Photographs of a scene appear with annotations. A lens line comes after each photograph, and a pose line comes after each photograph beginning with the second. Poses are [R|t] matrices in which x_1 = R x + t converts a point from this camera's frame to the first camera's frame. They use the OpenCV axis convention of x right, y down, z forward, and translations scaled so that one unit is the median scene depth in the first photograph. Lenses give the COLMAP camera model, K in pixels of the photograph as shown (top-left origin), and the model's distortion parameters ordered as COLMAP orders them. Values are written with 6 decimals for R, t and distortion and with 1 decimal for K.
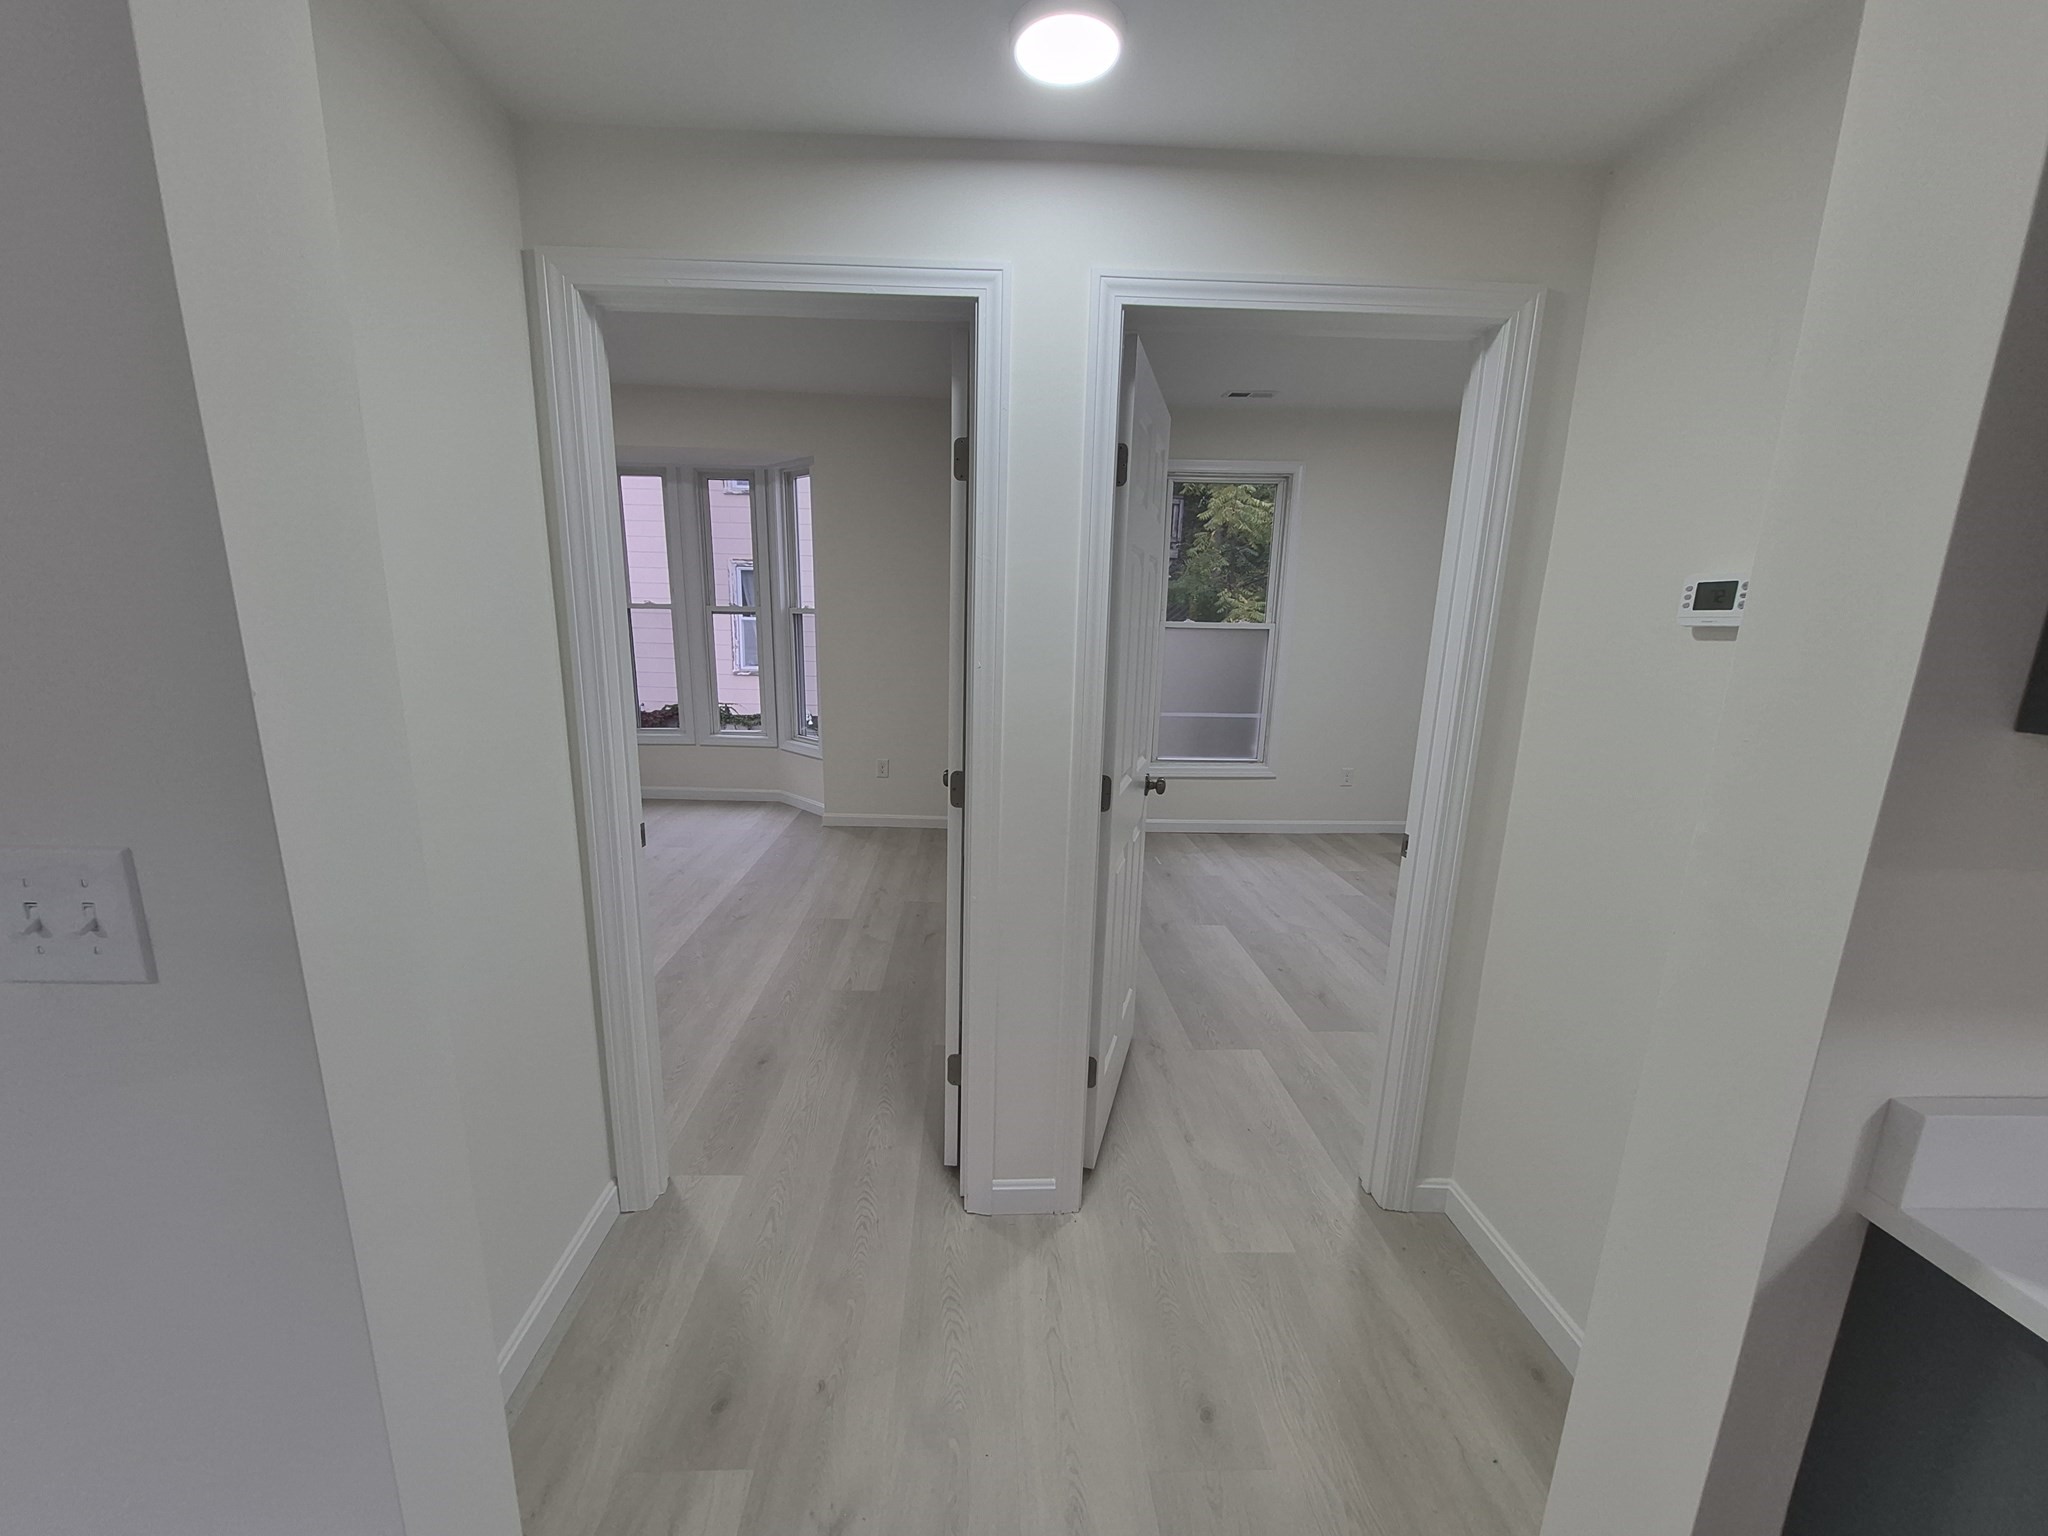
lens RADIAL K [[801.9, 0, 995.9], [0, 801.9, 788.8], [0, 0, 1]] dist [-0.001174, -0.000233]
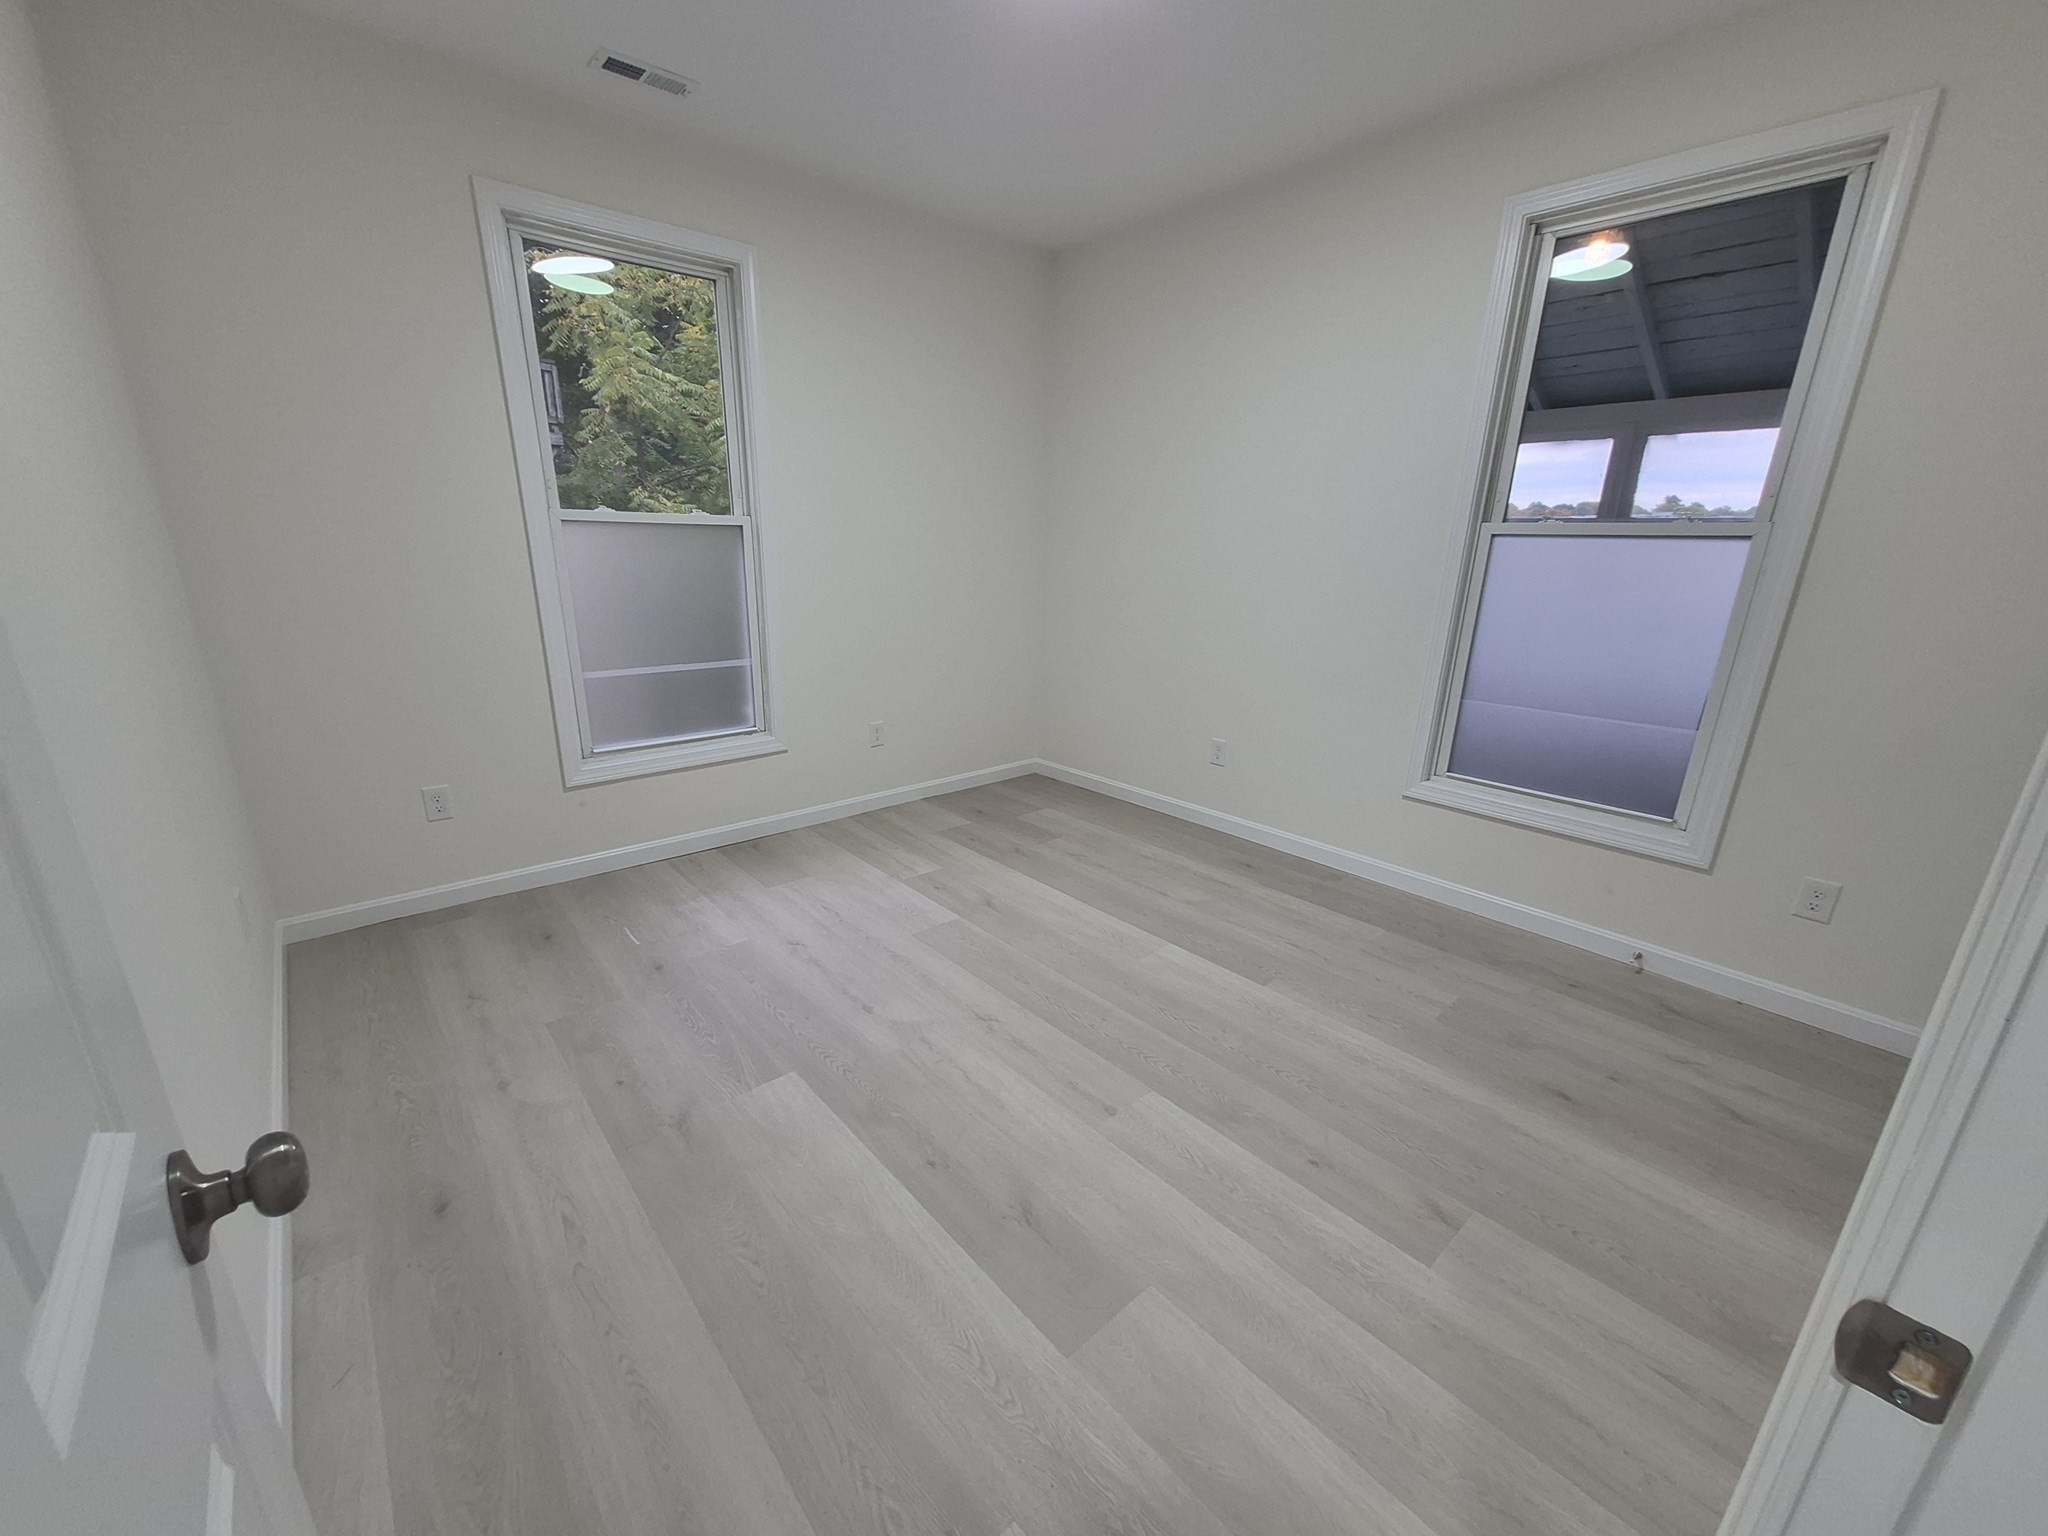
lens RADIAL K [[810.1, 0, 1011.3], [0, 810.1, 793.0], [0, 0, 1]] dist [0.001785, 0.000044]
pose [[0.772450, -0.190910, 0.605702, 0.077776], [0.128598, 0.981009, 0.145202, -0.058592], [-0.621920, -0.034269, 0.782331, 0.368798]]
